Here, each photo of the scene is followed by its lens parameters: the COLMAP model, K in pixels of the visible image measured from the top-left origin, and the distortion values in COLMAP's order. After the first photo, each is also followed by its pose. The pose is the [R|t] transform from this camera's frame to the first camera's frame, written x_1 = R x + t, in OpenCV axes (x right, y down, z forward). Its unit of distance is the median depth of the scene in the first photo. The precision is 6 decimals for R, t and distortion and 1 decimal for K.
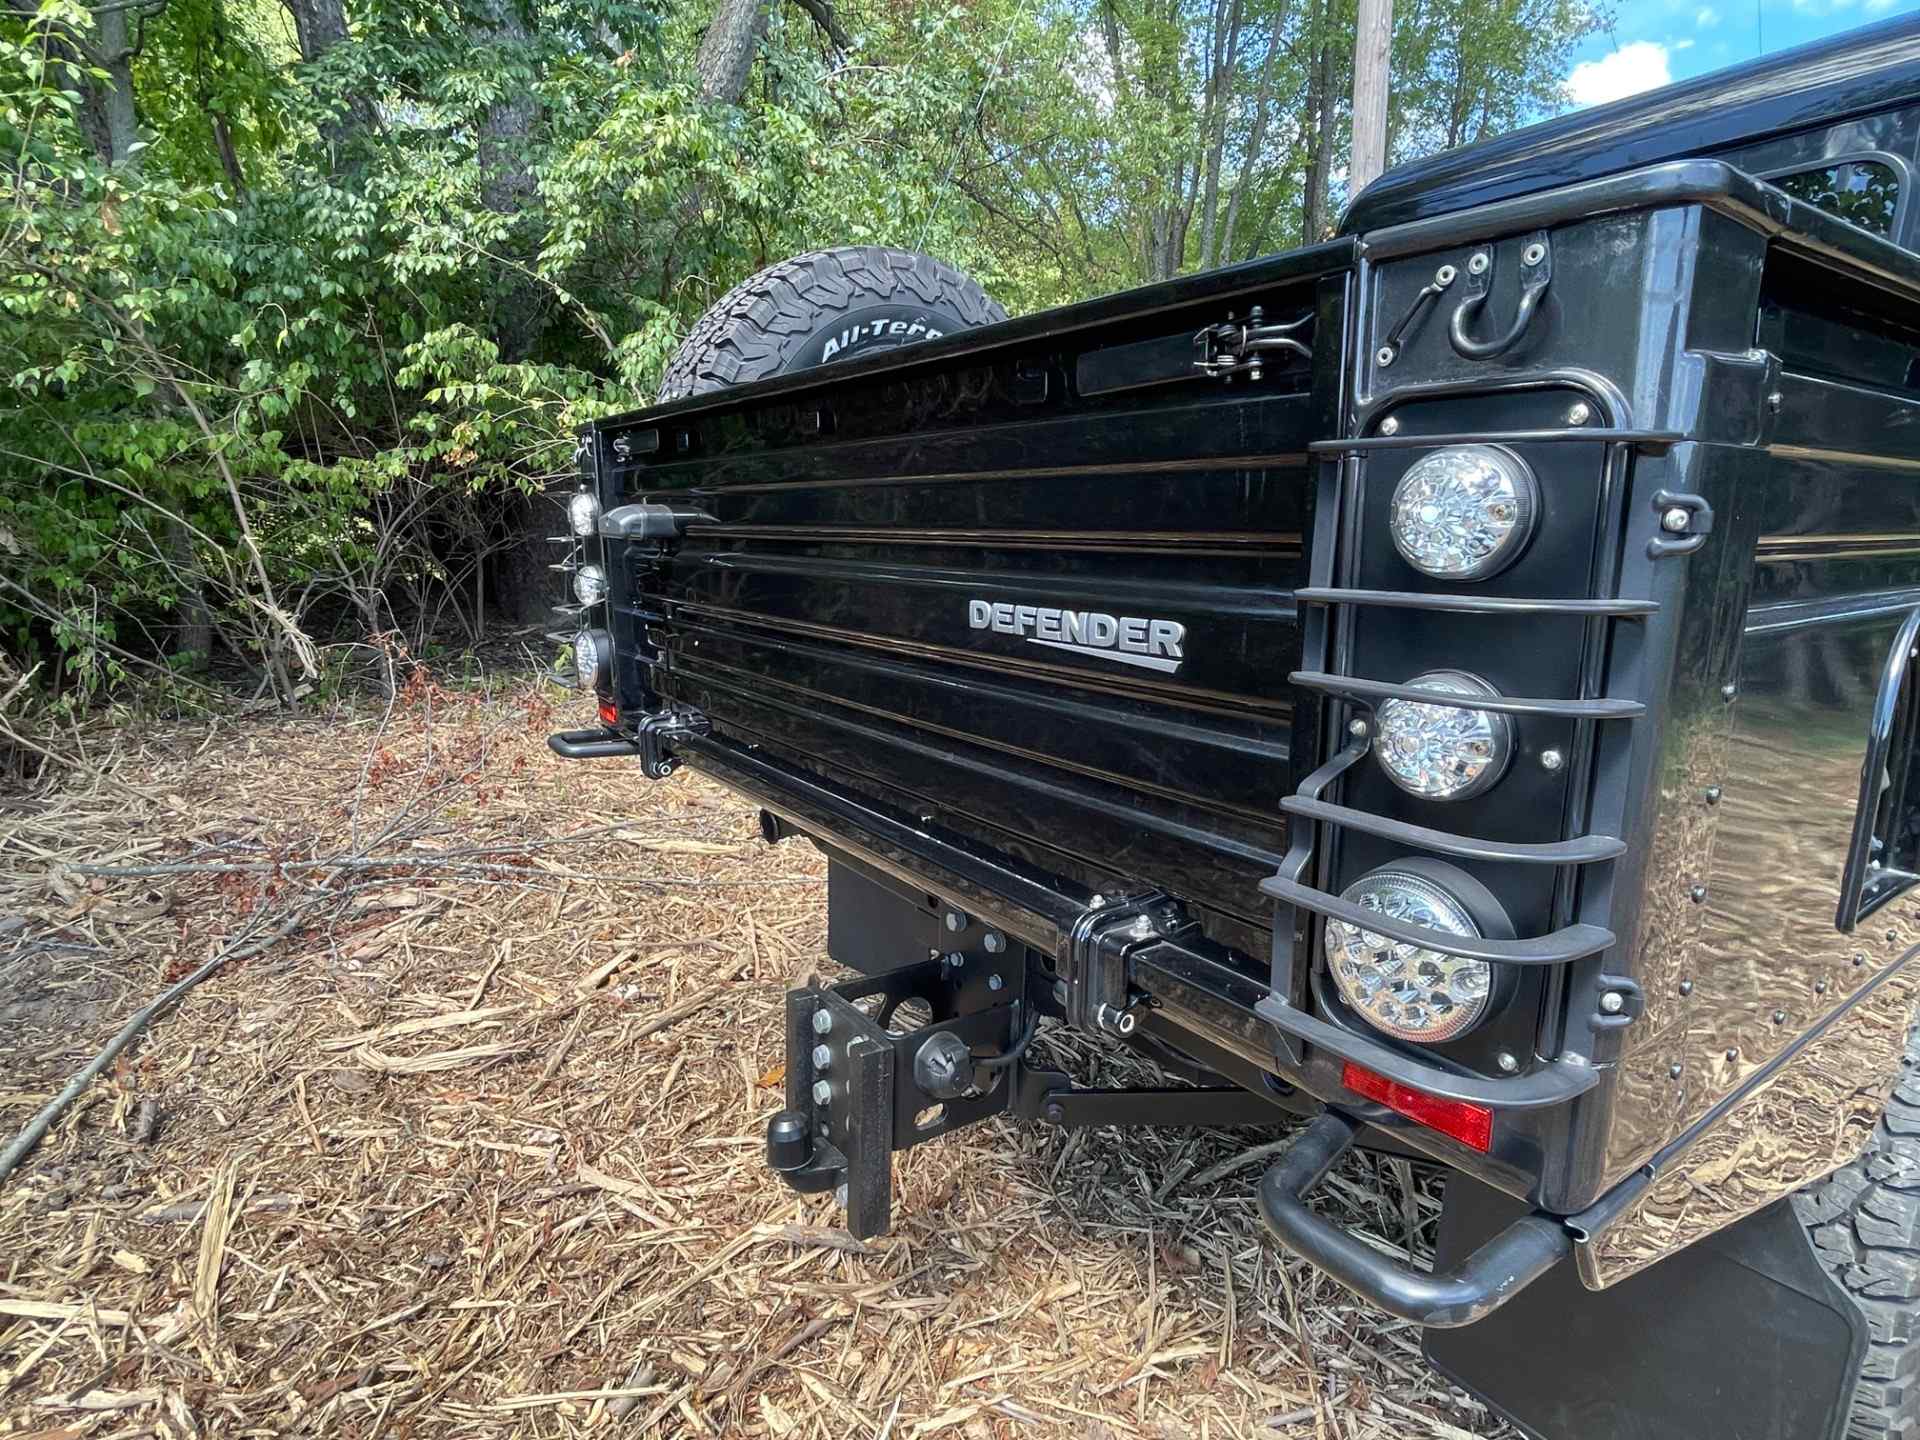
lens RADIAL K [[1048.3, 0, 960.0], [0, 1048.3, 720.0], [0, 0, 1]] dist [0.002430, 0.001063]
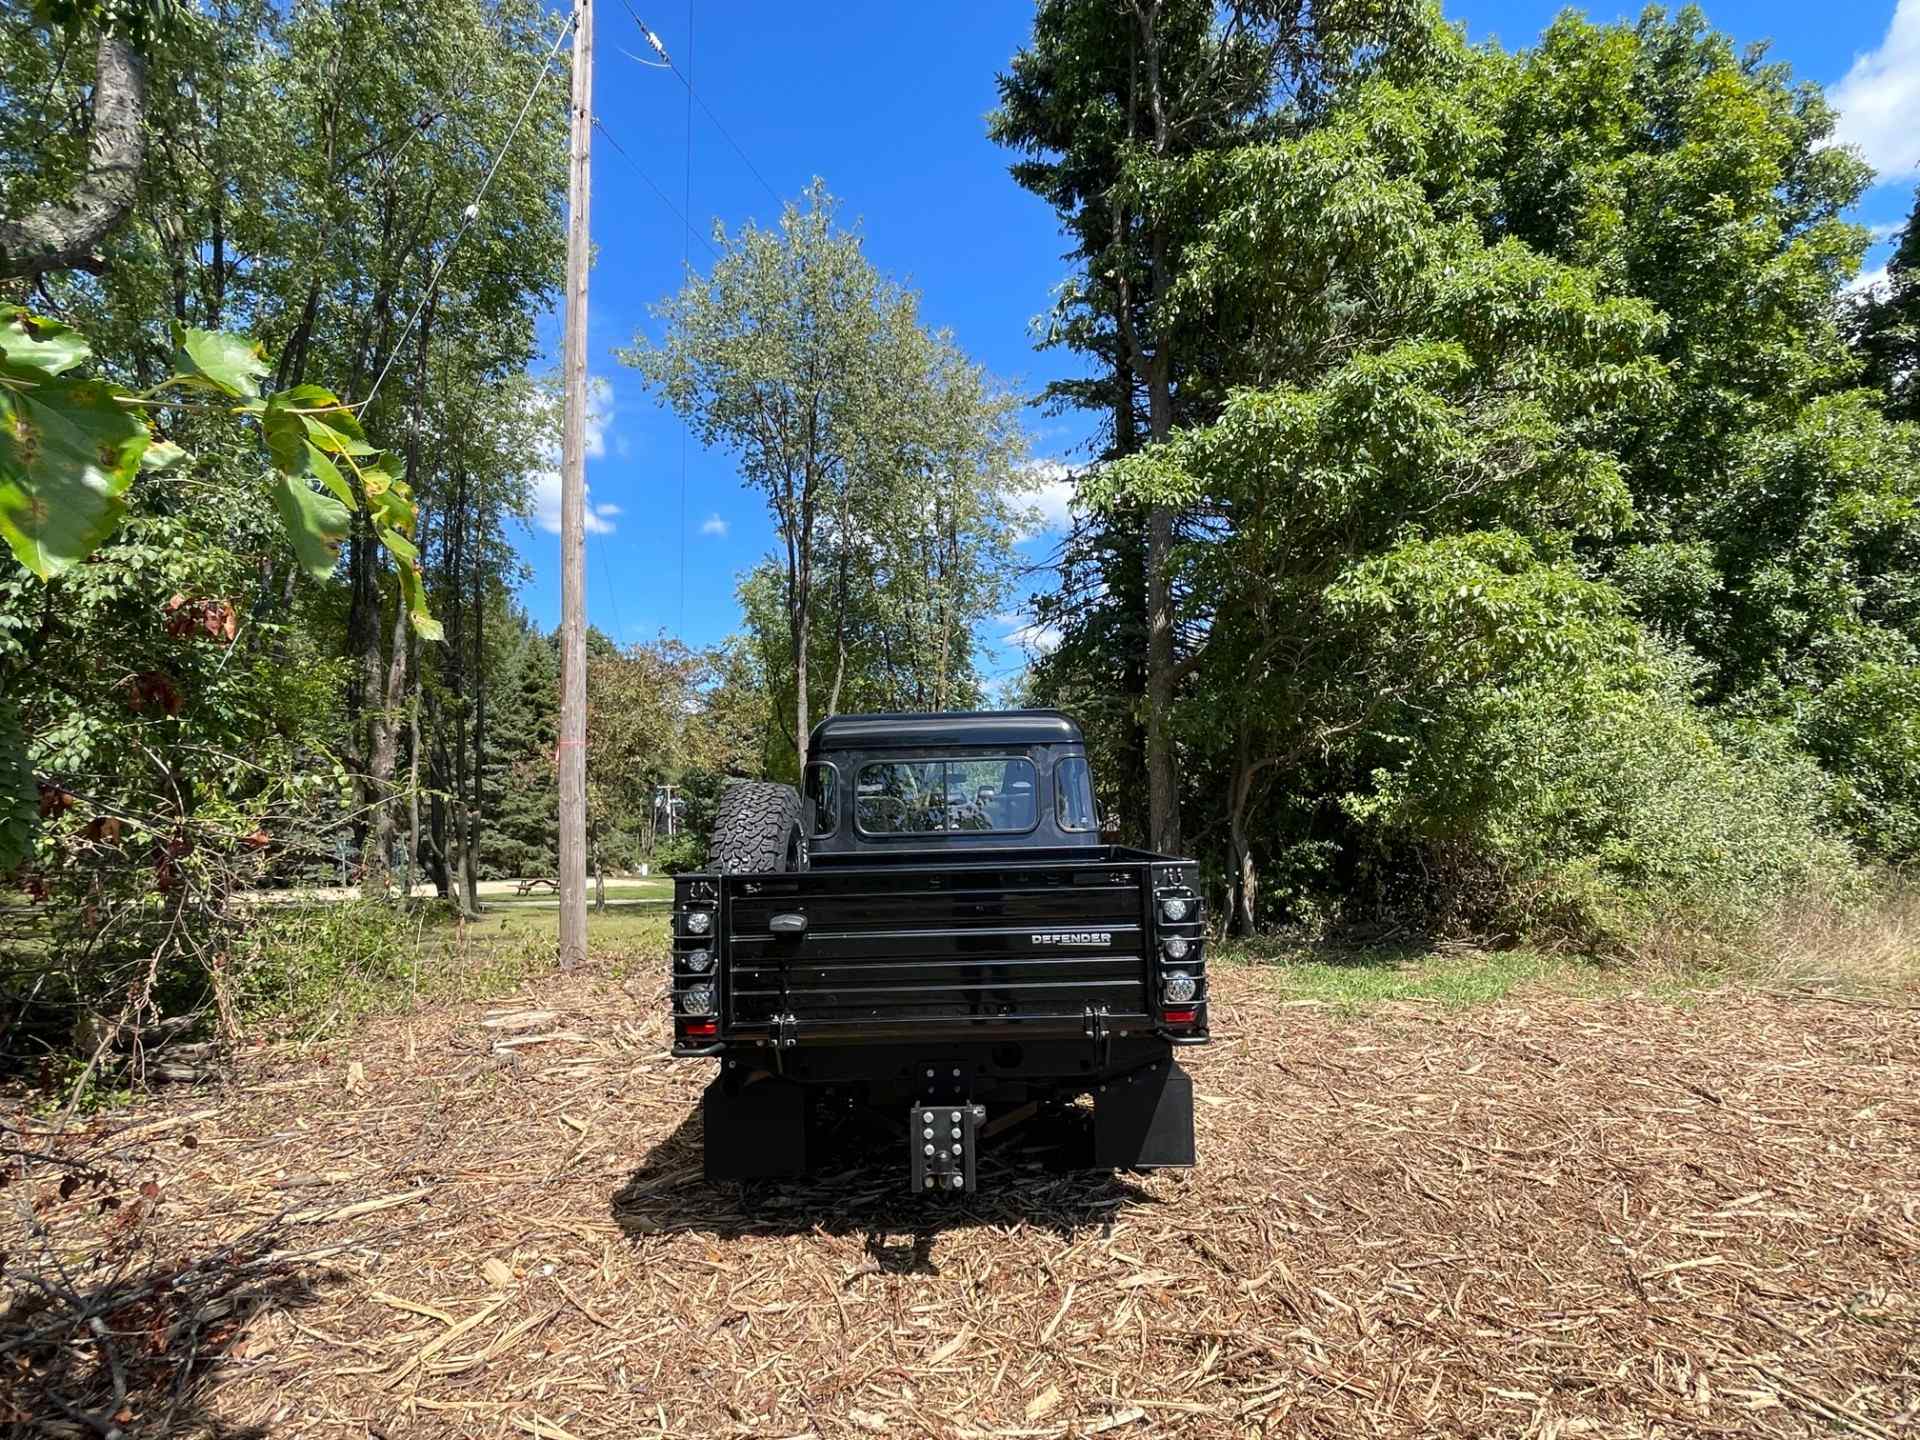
lens RADIAL K [[1048.3, 0, 960.0], [0, 1048.3, 720.0], [0, 0, 1]] dist [0.002430, 0.001063]
pose [[0.582199, 0.056740, 0.811064, -1.729181], [0.182815, 0.962882, -0.198589, -0.089509], [-0.792227, 0.263893, 0.550216, -0.547338]]
